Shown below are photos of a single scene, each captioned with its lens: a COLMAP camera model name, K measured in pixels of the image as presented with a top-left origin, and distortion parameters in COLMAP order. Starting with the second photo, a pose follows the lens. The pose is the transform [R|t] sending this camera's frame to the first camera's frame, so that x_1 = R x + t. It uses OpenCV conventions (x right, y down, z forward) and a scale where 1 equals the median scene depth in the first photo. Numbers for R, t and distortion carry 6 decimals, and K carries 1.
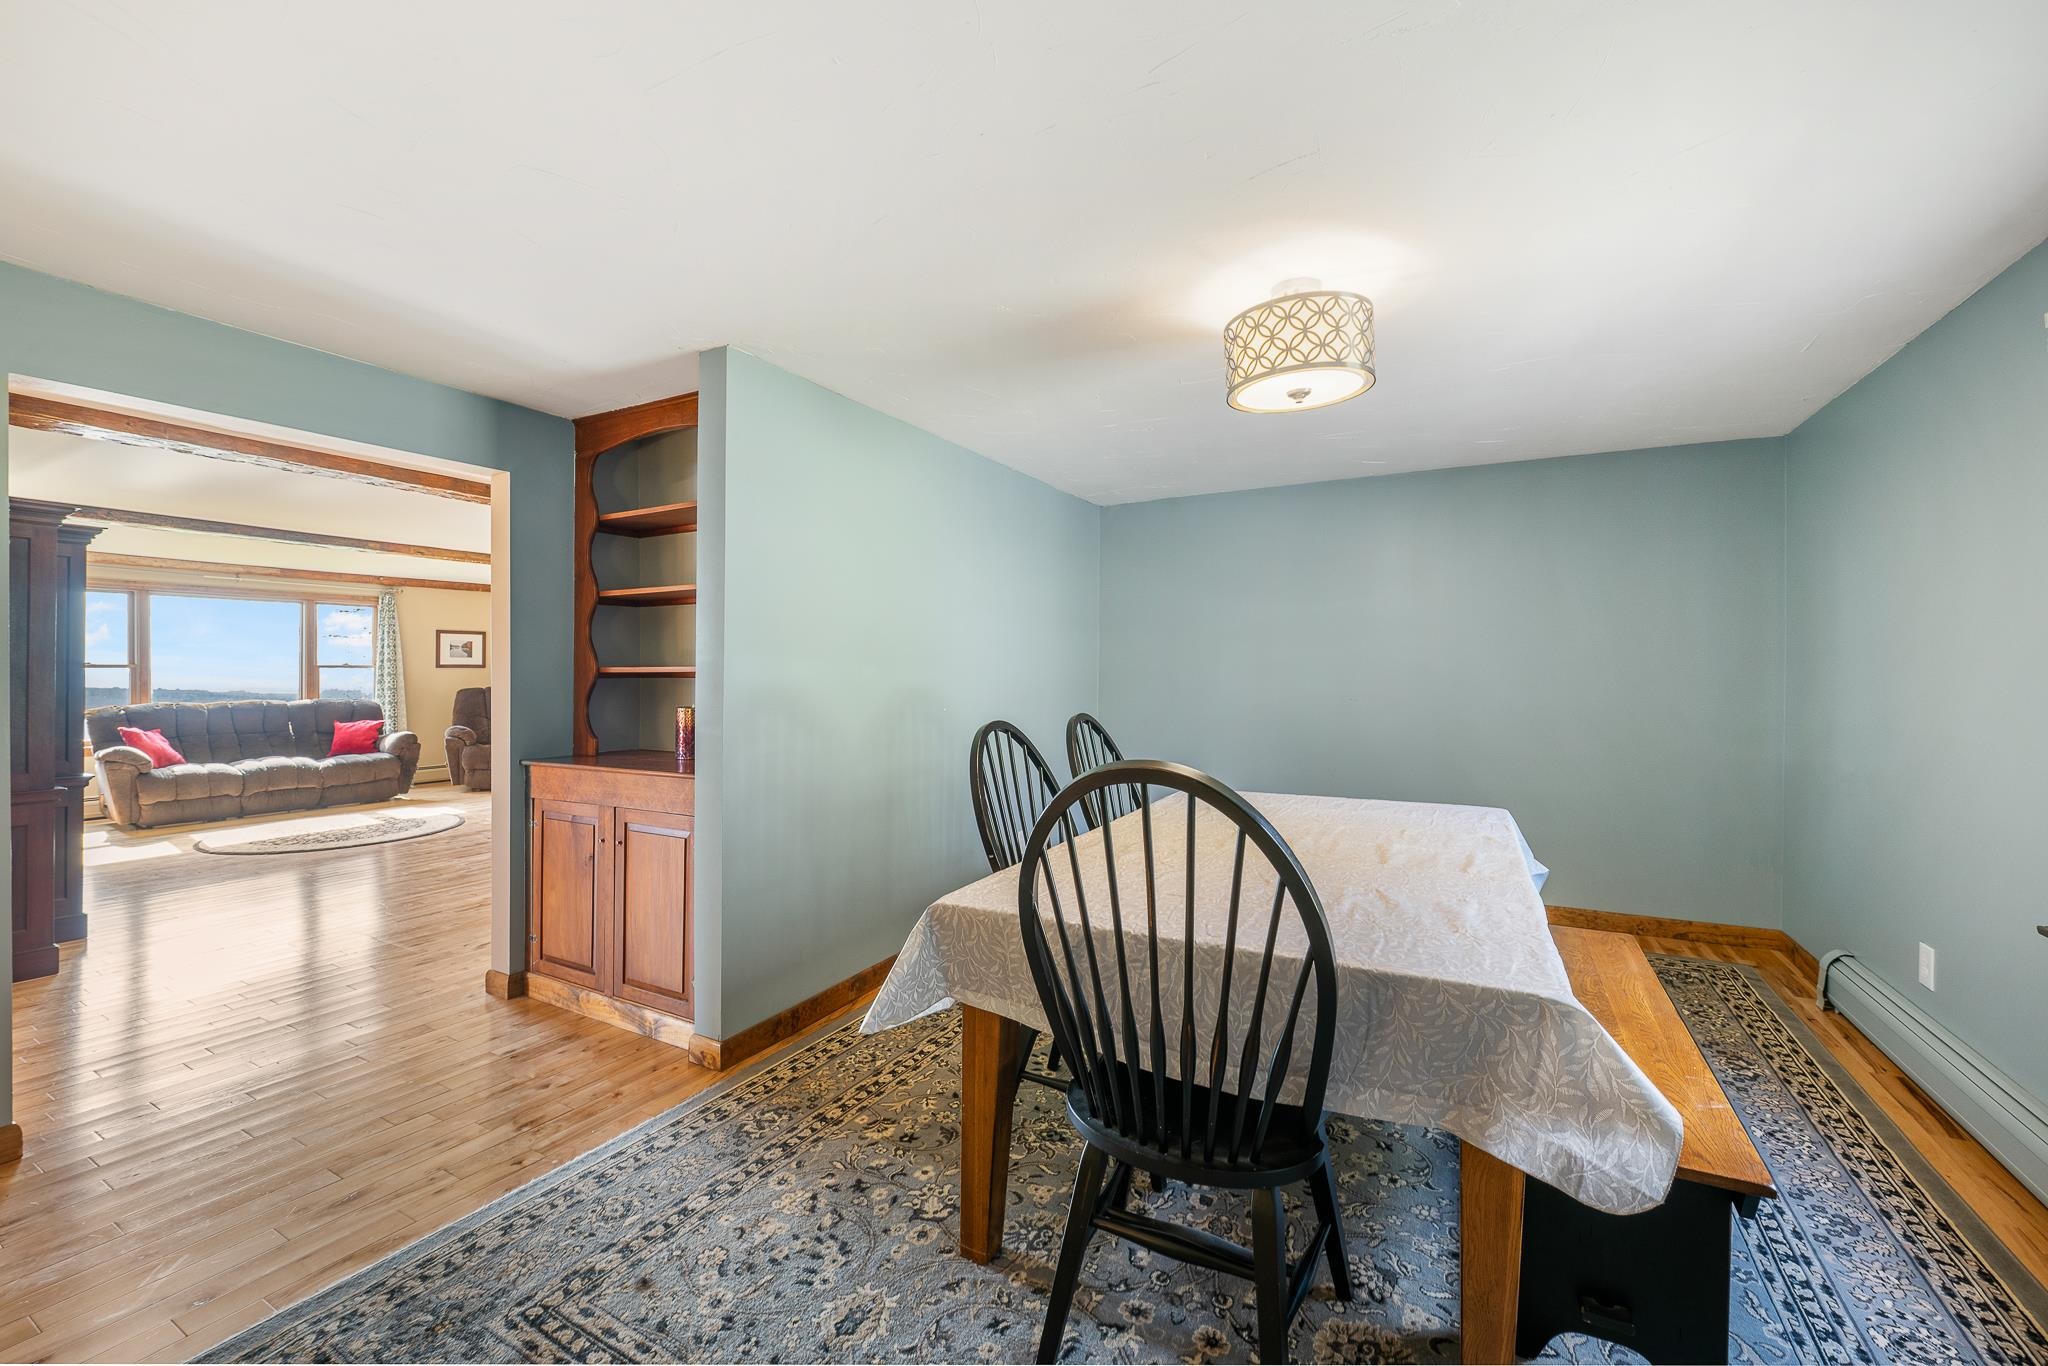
lens RADIAL K [[833.3, 0, 1025.9], [0, 833.3, 675.5], [0, 0, 1]] dist [-0.006748, -0.000216]
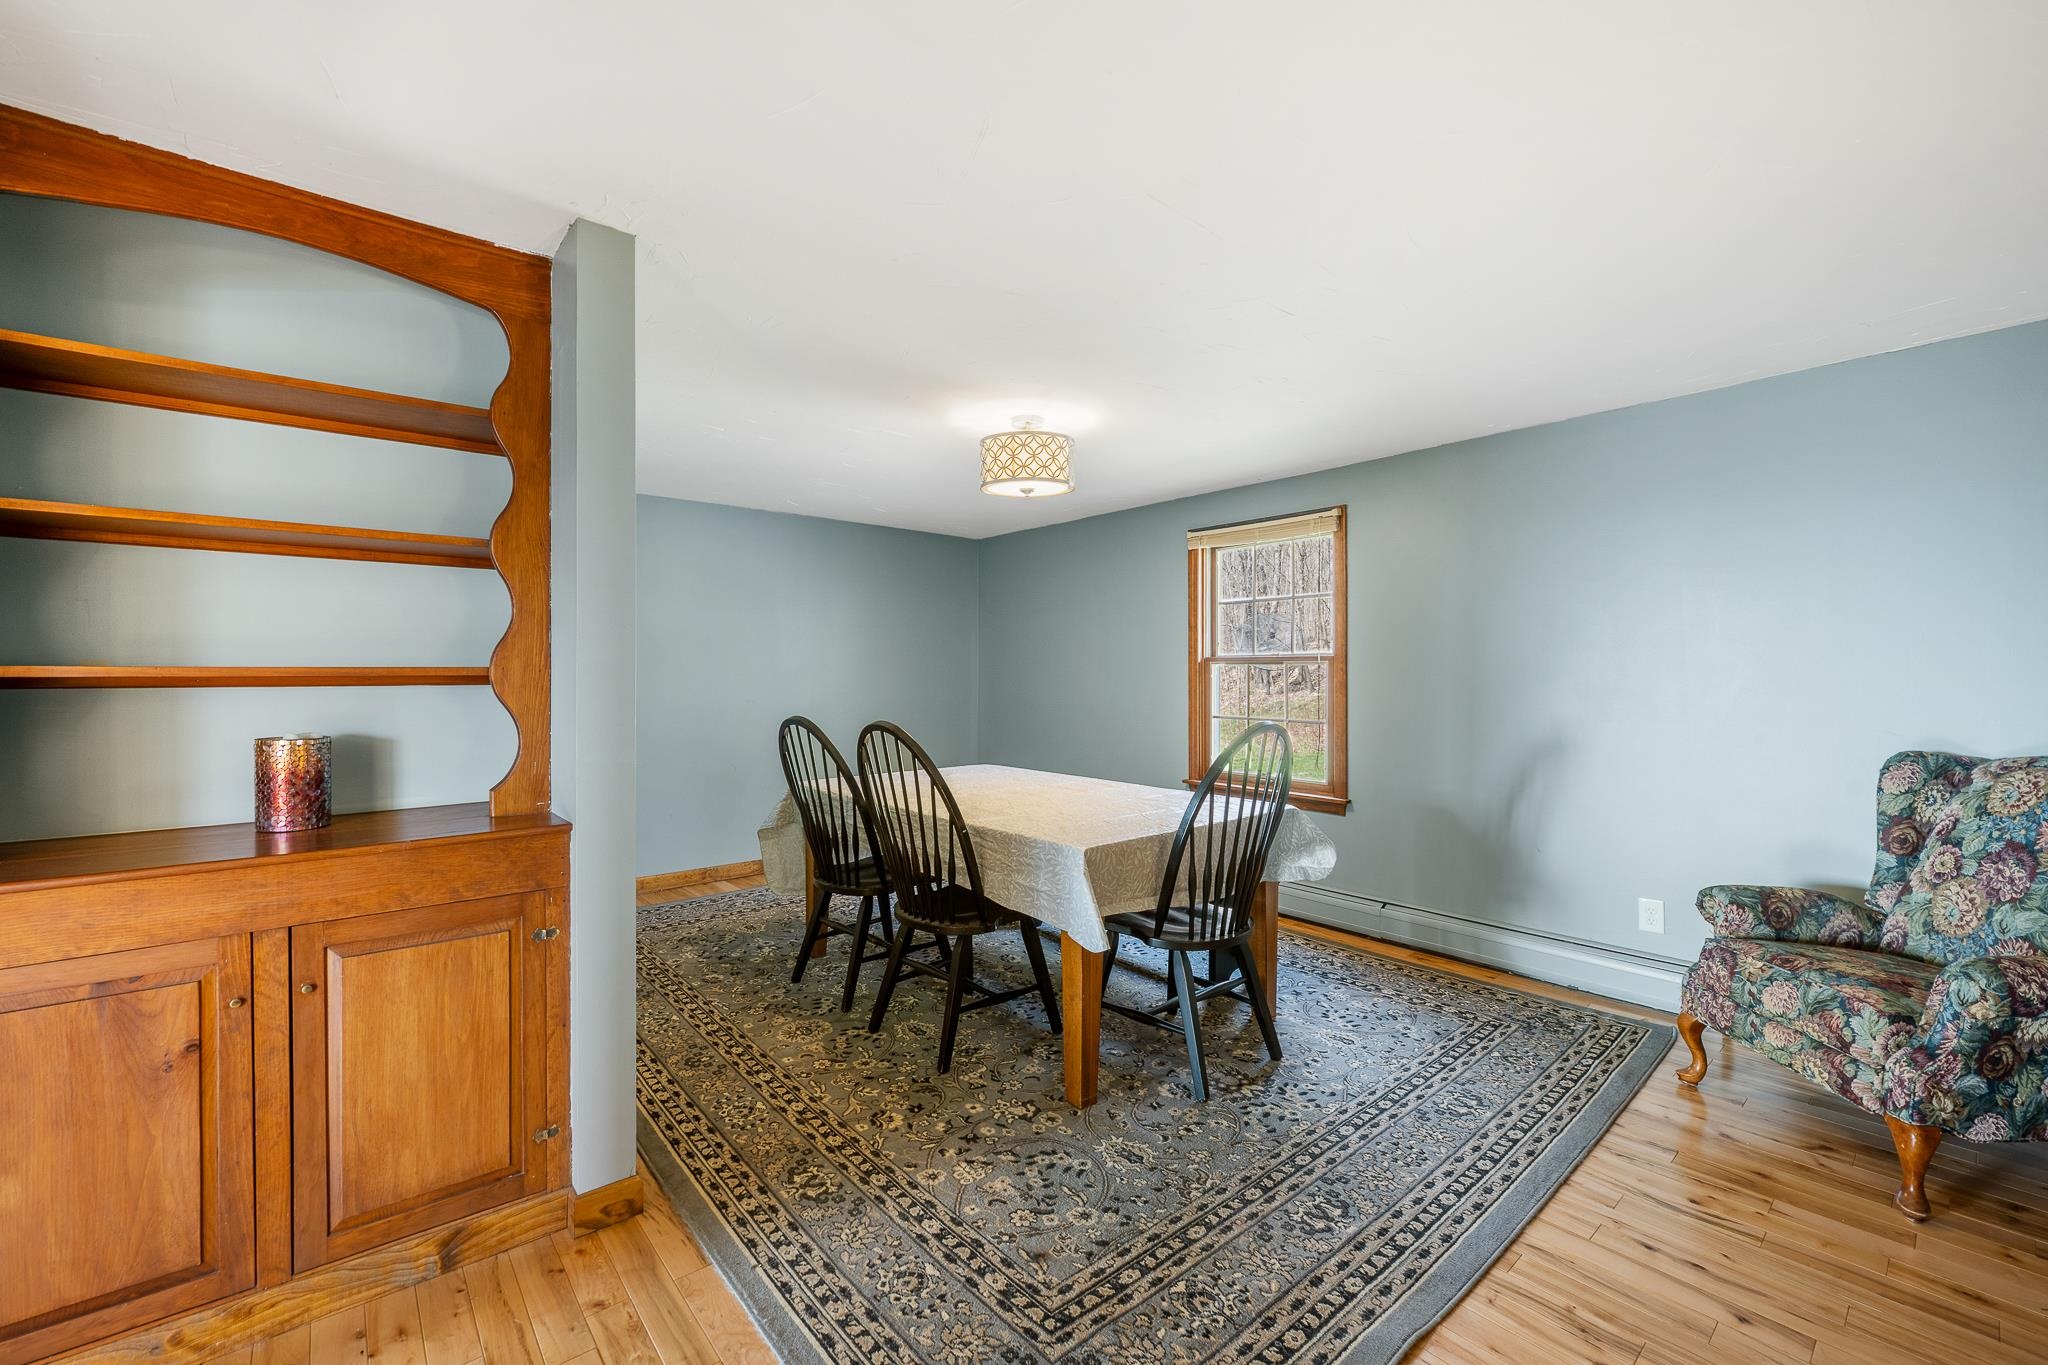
lens RADIAL K [[833.3, 0, 1005.9], [0, 833.3, 687.2], [0, 0, 1]] dist [-0.006748, -0.000216]
pose [[0.356718, -0.004221, 0.934202, -1.115111], [0.002582, 0.999990, 0.003532, 0.004219], [-0.934208, 0.001152, 0.356726, 0.506499]]
